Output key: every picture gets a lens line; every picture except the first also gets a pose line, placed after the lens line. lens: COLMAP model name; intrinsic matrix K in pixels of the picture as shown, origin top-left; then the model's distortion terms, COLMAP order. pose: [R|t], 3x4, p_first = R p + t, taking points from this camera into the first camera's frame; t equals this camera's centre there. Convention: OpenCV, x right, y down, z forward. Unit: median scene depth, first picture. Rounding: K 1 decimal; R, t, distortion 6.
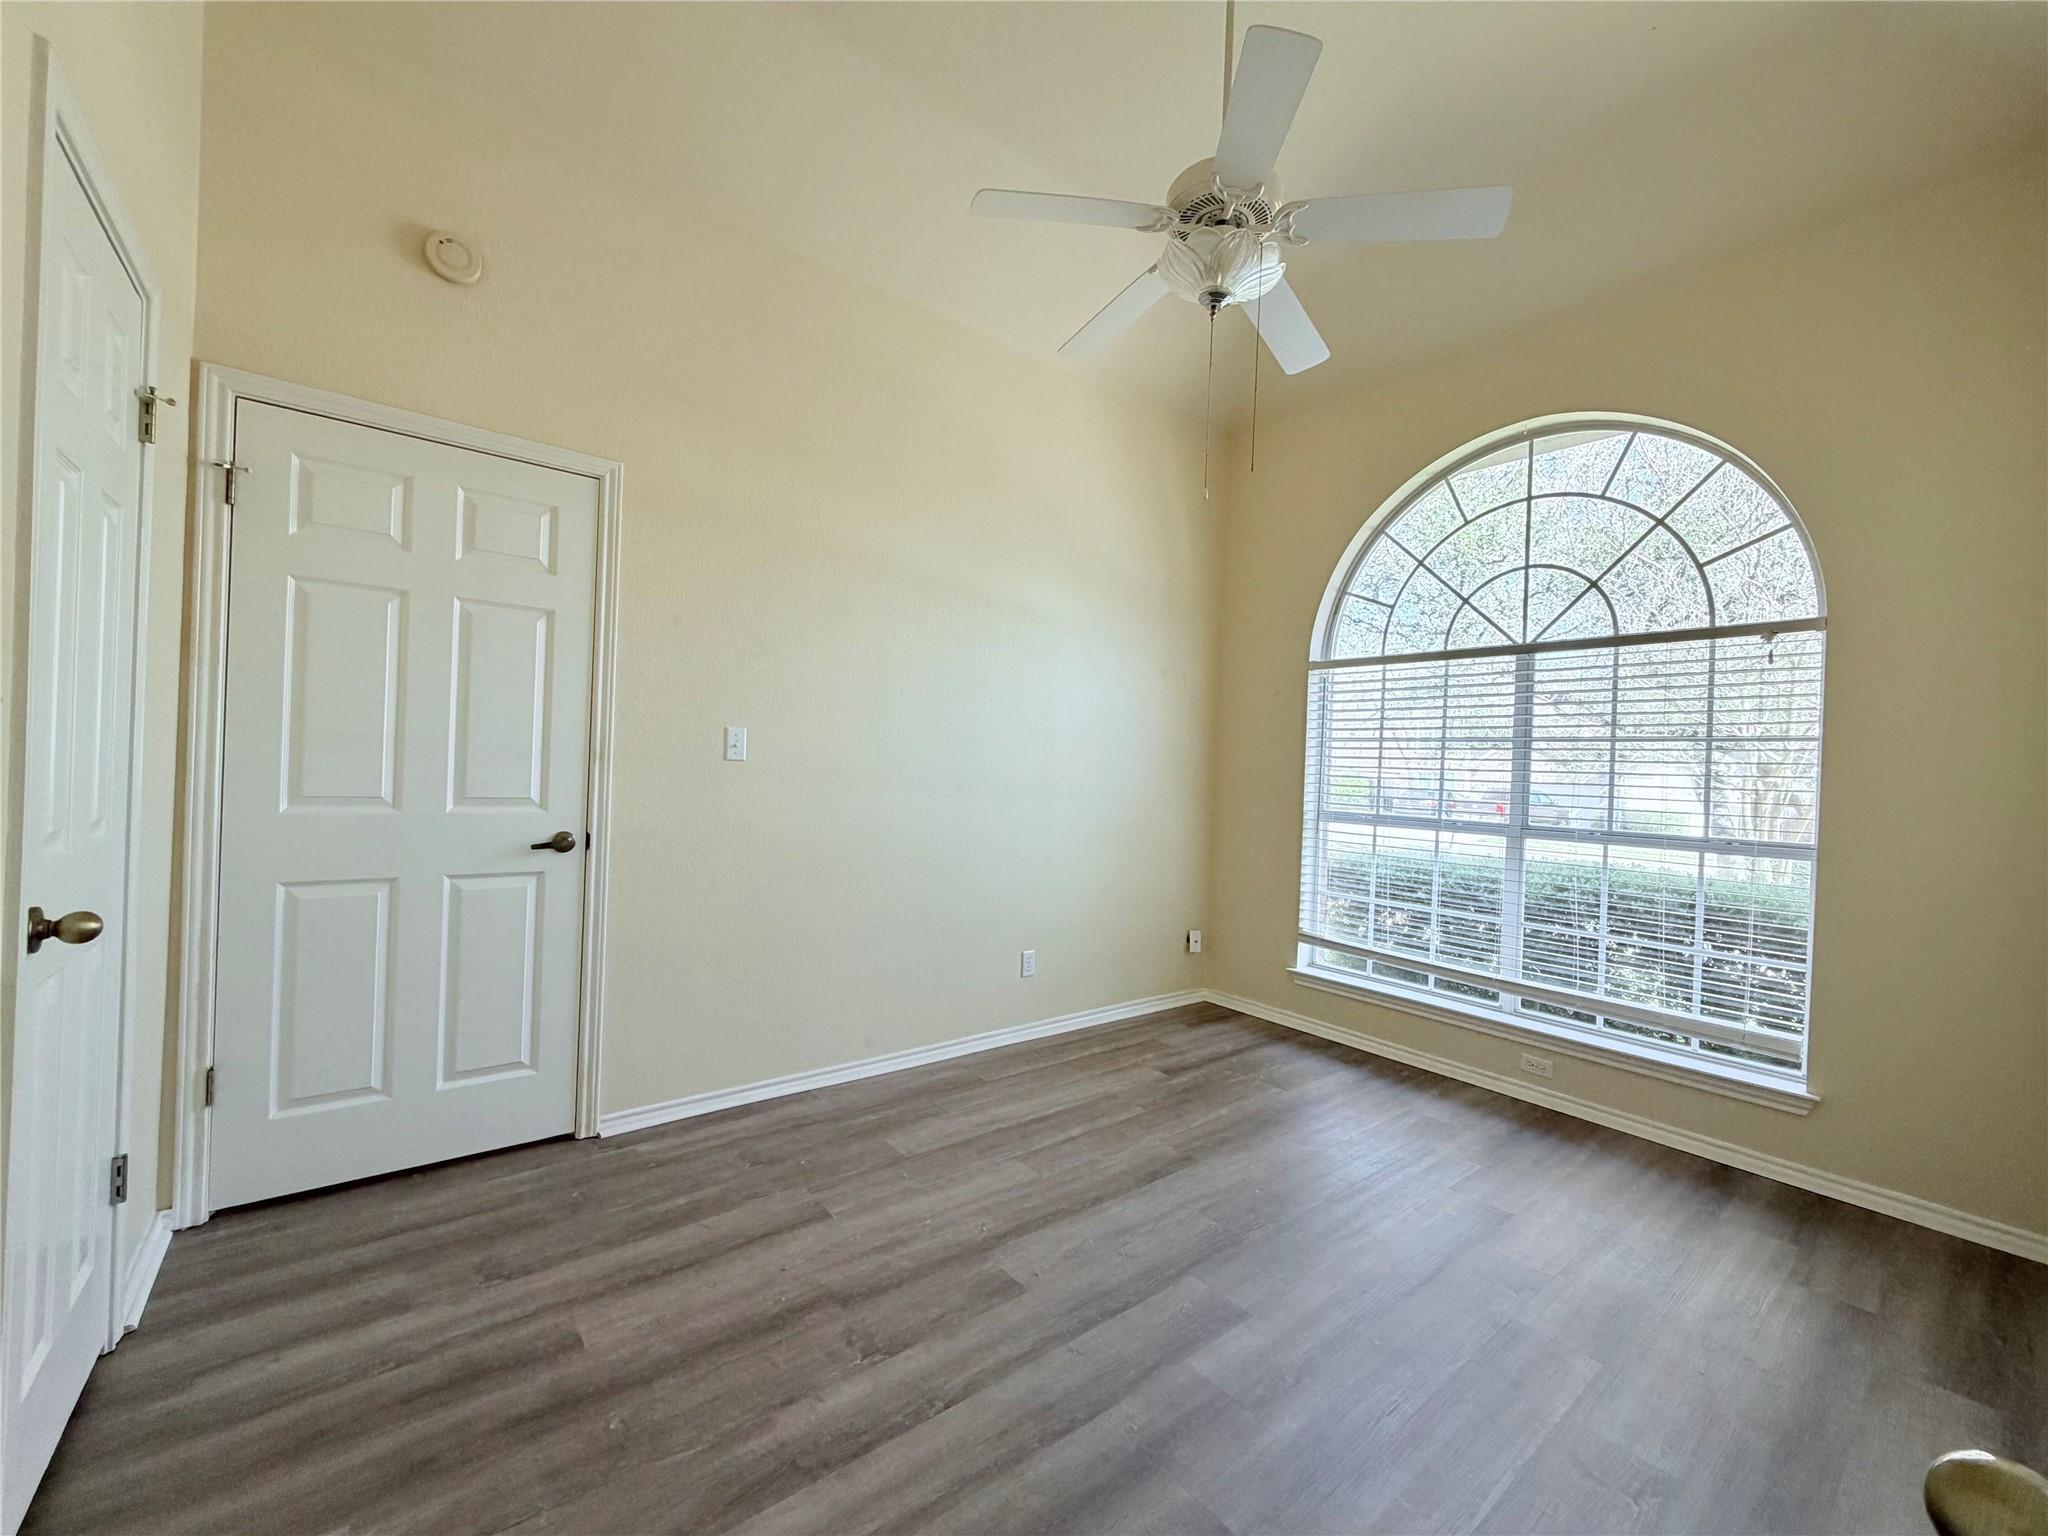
lens RADIAL K [[814.7, 0, 1003.2], [0, 814.7, 738.3], [0, 0, 1]] dist [-0.002211, -0.000104]
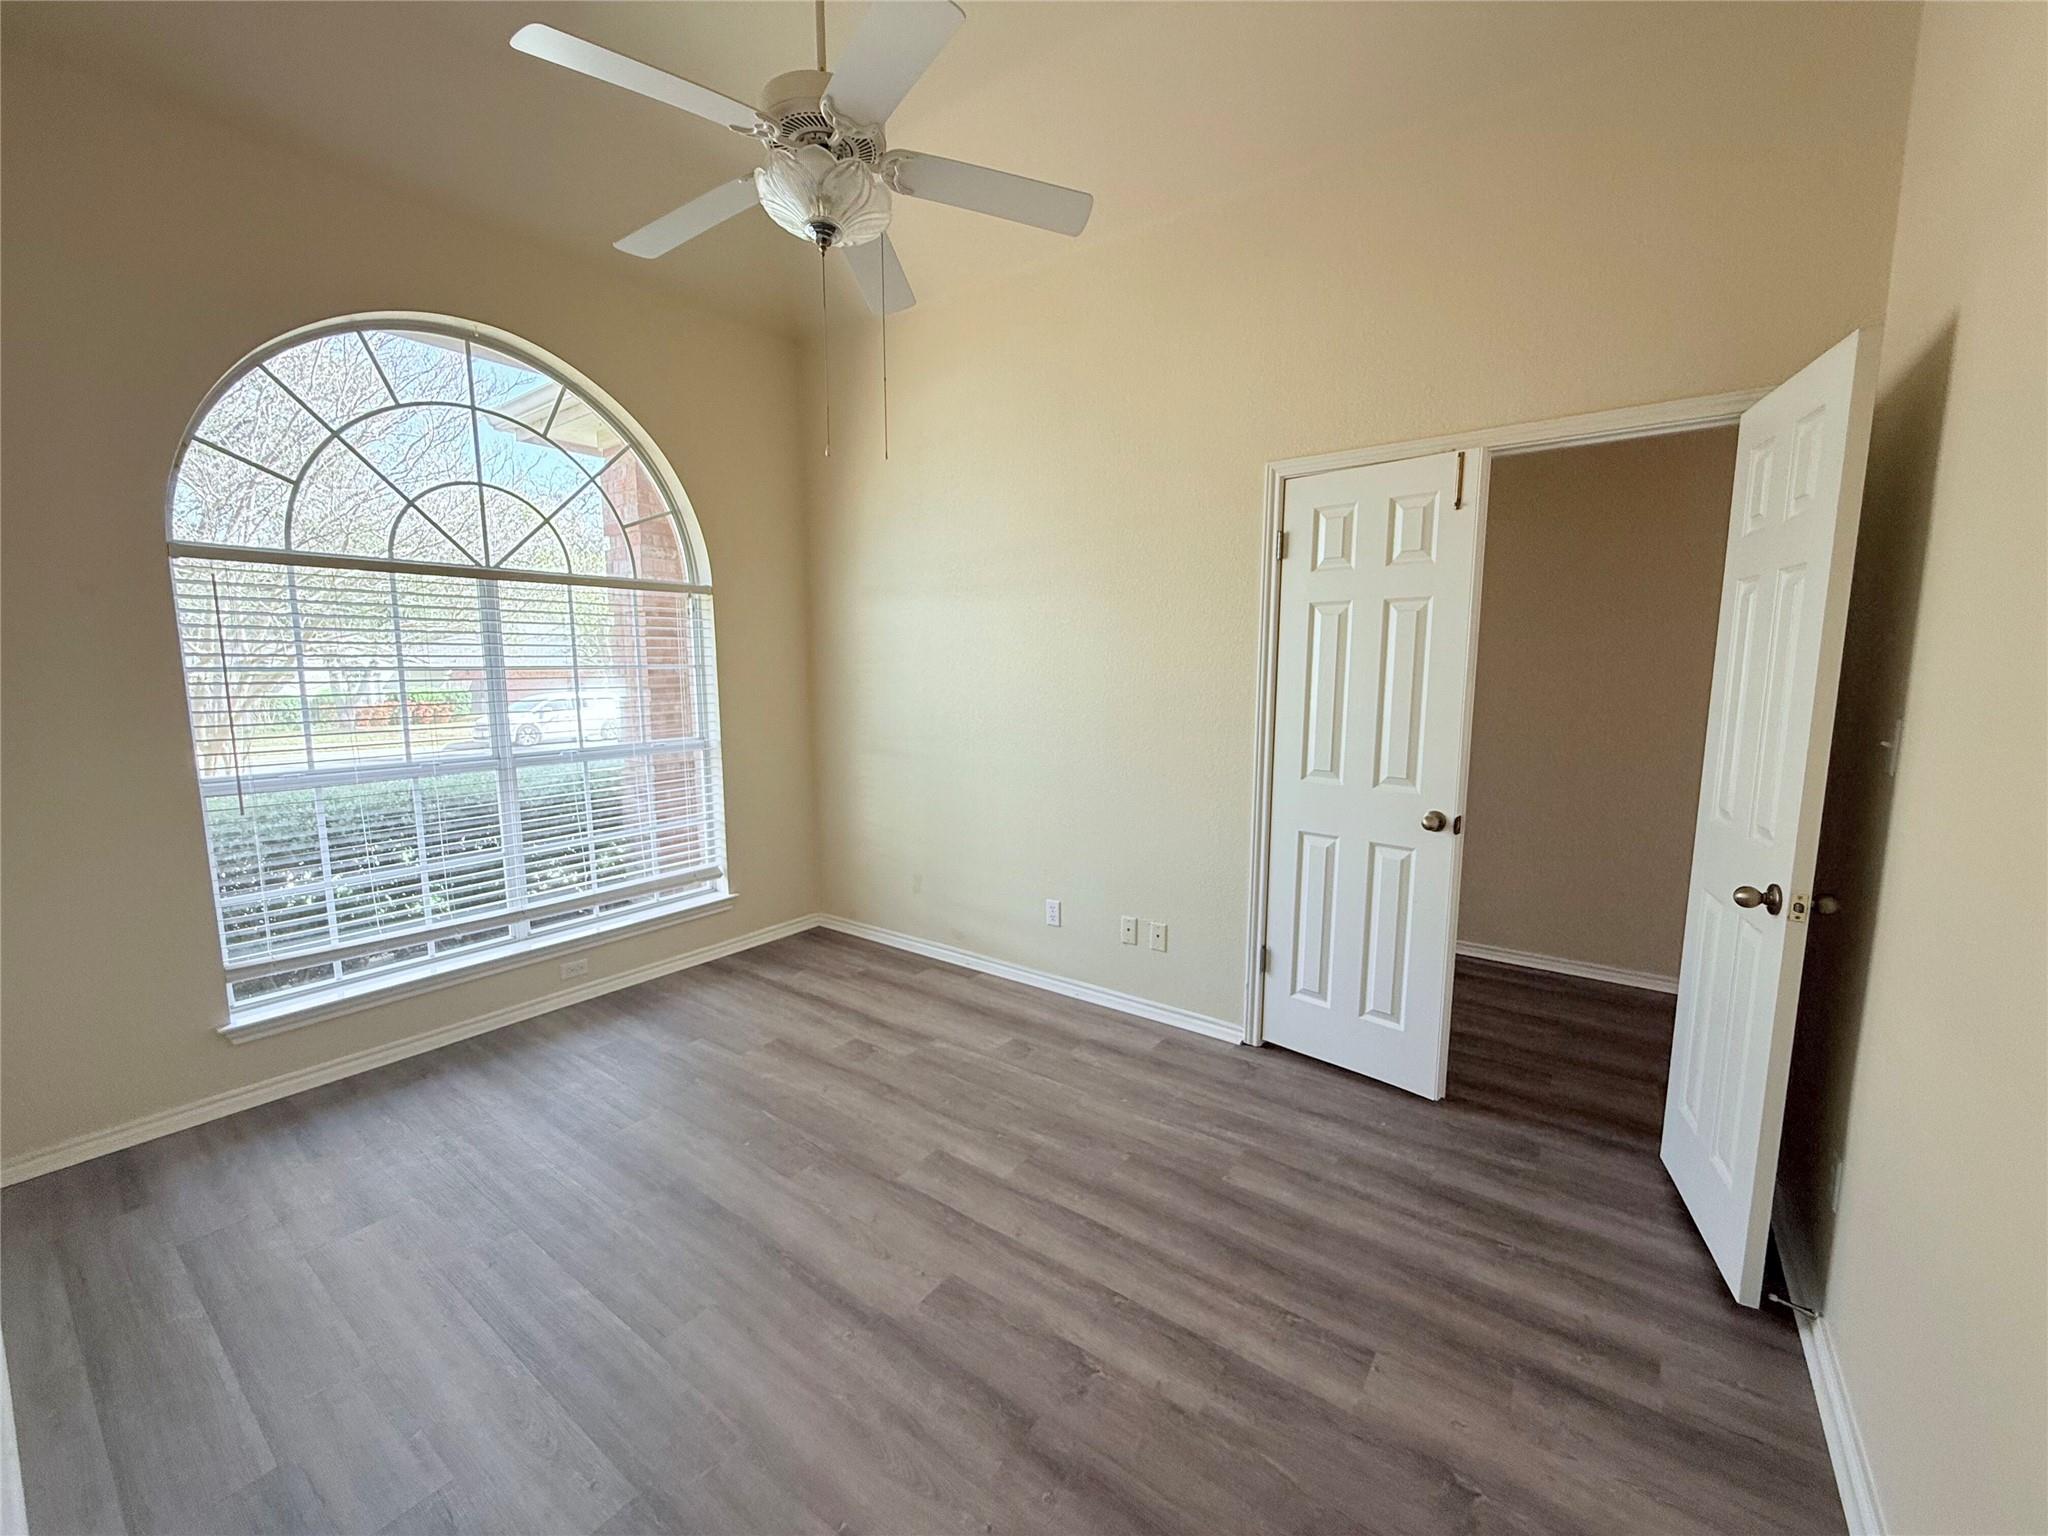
lens RADIAL K [[815.6, 0, 1025.2], [0, 815.6, 770.7], [0, 0, 1]] dist [0.002331, -0.000943]
pose [[-0.275689, -0.166914, 0.946644, -0.527620], [-0.044931, 0.985970, 0.160763, -0.070899], [-0.960196, 0.001787, -0.279320, 0.733417]]
